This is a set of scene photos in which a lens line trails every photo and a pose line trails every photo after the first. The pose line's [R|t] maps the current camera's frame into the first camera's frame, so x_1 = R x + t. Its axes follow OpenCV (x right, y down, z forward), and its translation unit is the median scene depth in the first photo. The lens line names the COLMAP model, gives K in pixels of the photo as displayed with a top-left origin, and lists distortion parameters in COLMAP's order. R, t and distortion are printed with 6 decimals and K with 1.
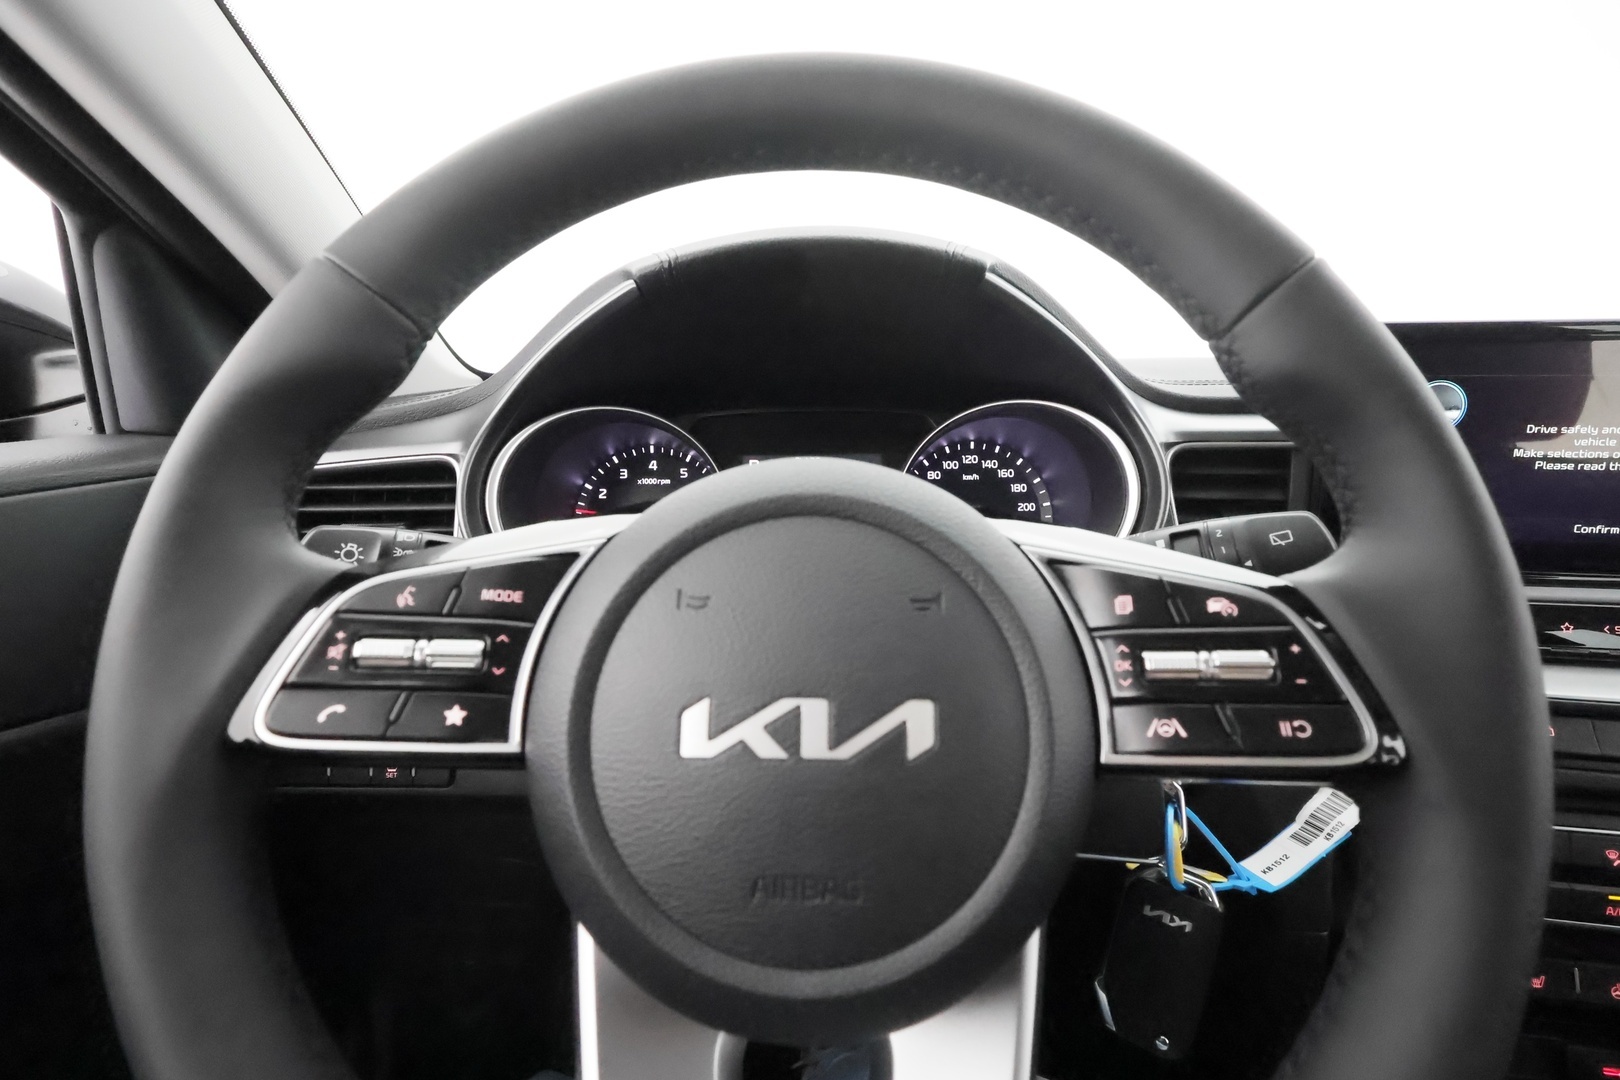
lens RADIAL K [[743.4, 0, 810.0], [0, 743.4, 540.0], [0, 0, 1]] dist [-0.001548, 0.000395]
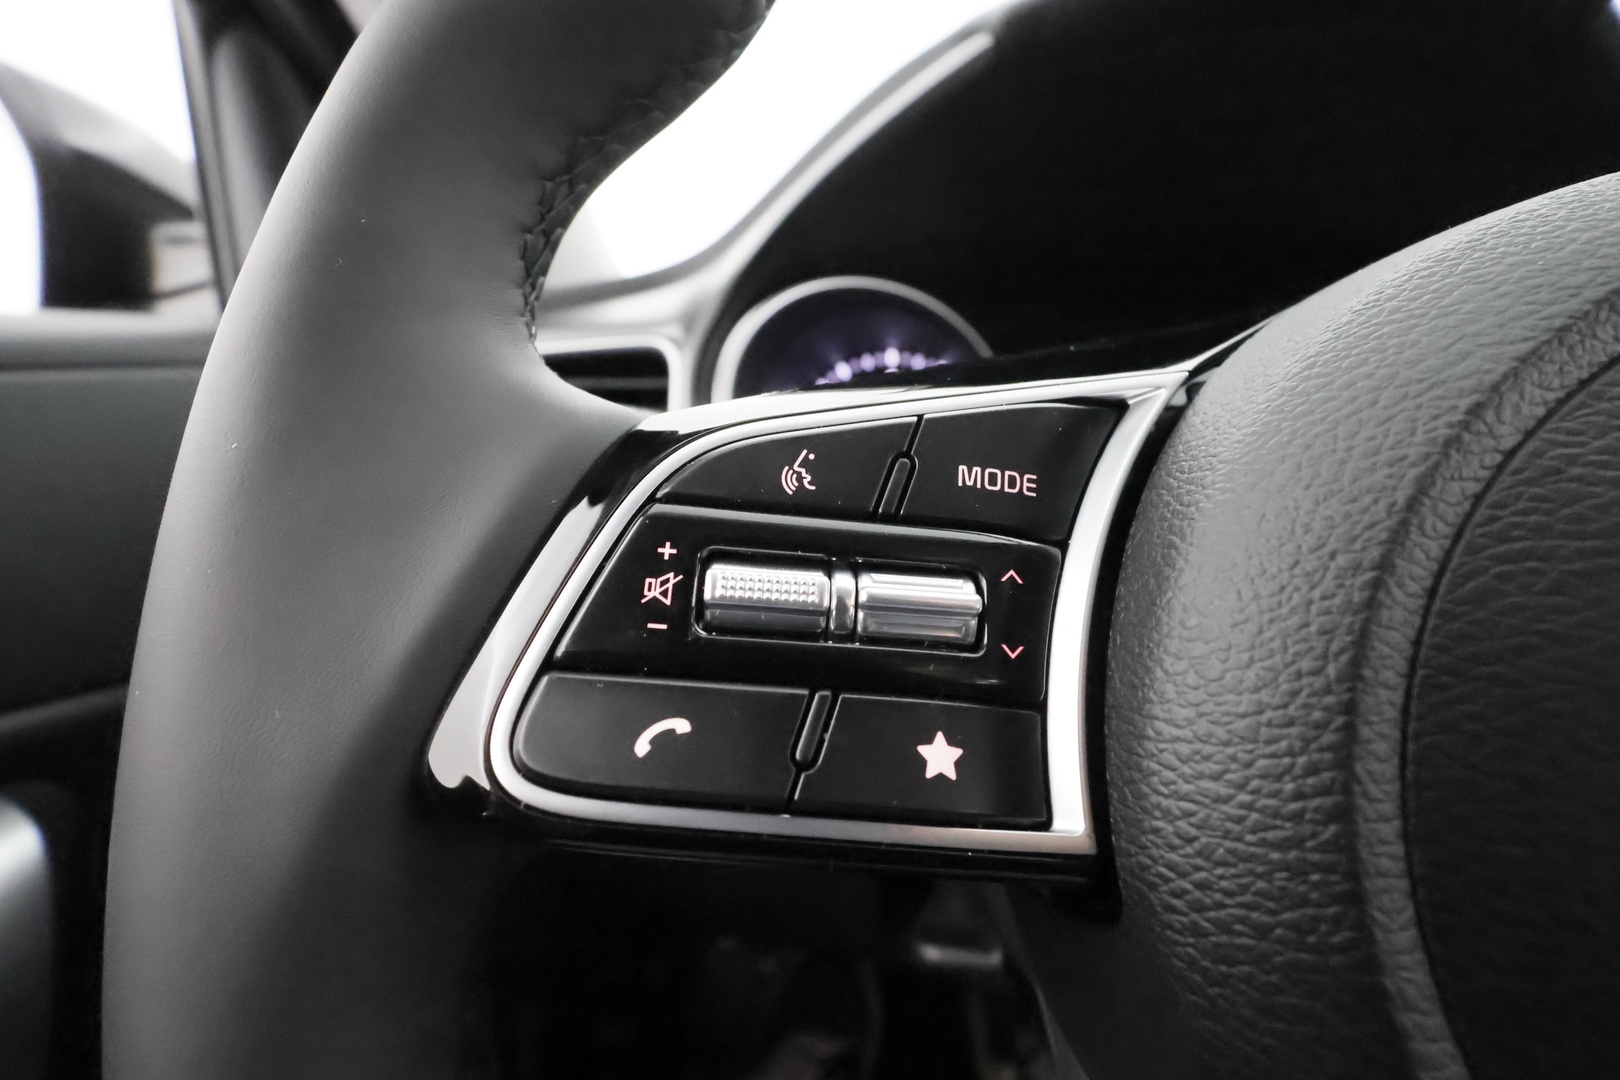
lens RADIAL K [[743.4, 0, 810.0], [0, 743.4, 540.0], [0, 0, 1]] dist [-0.001548, 0.000395]
pose [[0.993212, 0.035444, -0.110786, -0.489447], [-0.032212, 0.999005, 0.030829, 0.103367], [0.111768, -0.027051, 0.993366, 0.566347]]
